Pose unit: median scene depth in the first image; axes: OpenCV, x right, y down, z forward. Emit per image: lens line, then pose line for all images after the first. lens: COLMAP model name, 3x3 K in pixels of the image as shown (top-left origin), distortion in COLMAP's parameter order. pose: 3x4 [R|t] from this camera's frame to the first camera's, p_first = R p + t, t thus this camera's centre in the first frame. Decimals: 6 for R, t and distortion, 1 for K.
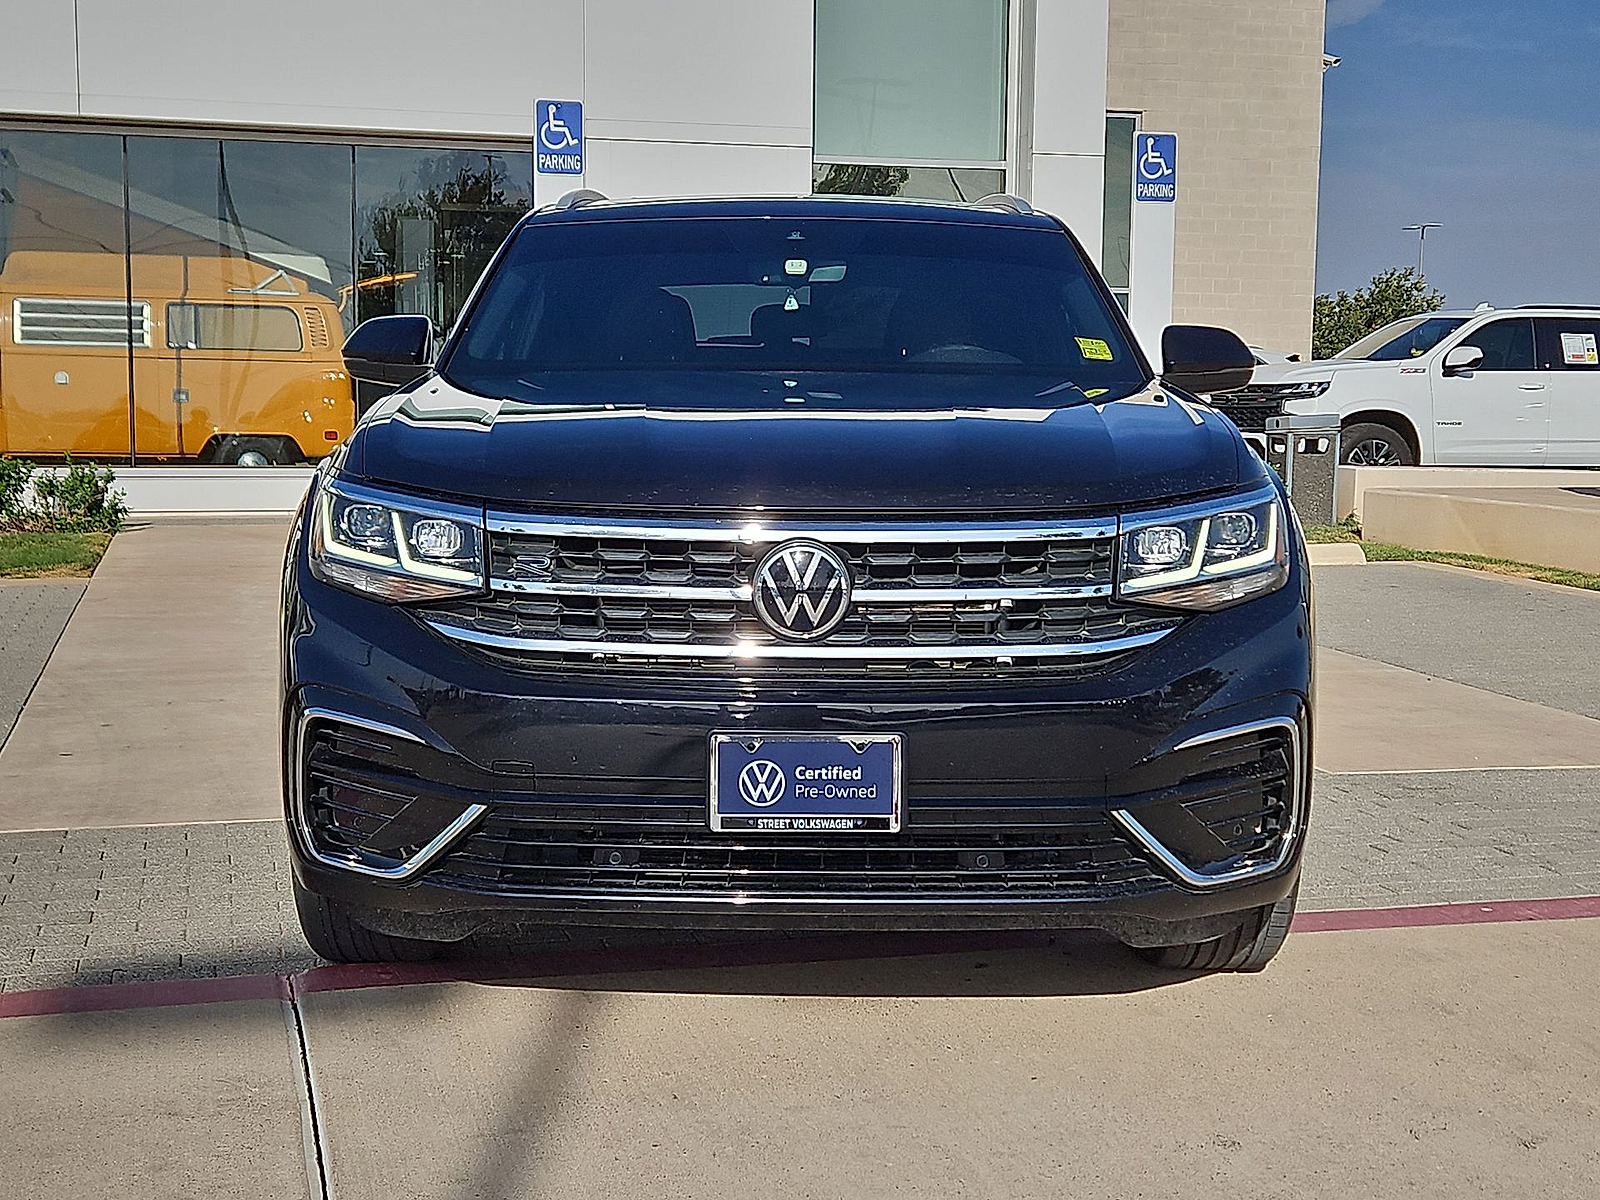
lens RADIAL K [[2126.2, 0, 800.0], [0, 2126.2, 600.0], [0, 0, 1]] dist [0.096667, -0.117401]
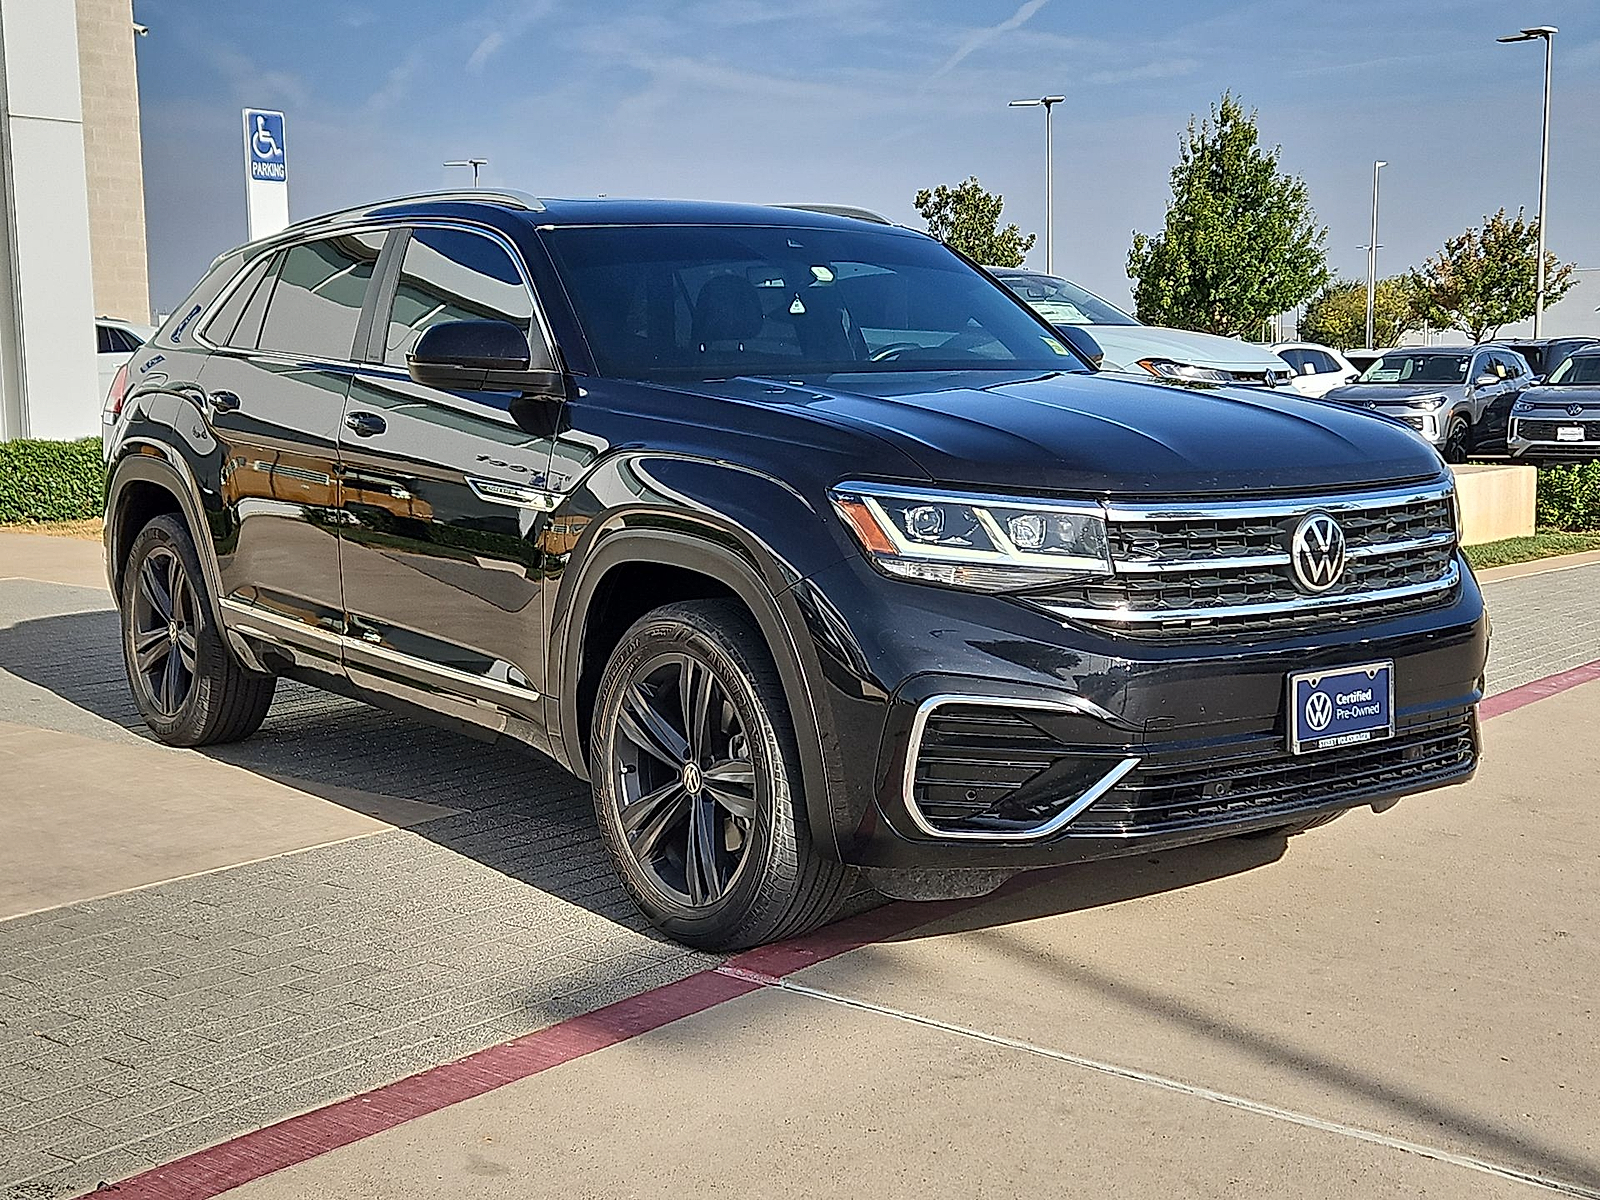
lens RADIAL K [[2105.1, 0, 800.0], [0, 2105.1, 600.0], [0, 0, 1]] dist [0.101614, -0.003890]
pose [[0.804283, -0.082673, 0.588468, -0.962122], [0.072949, 0.996521, 0.040297, -0.048311], [-0.589752, 0.010517, 0.807516, 0.187900]]
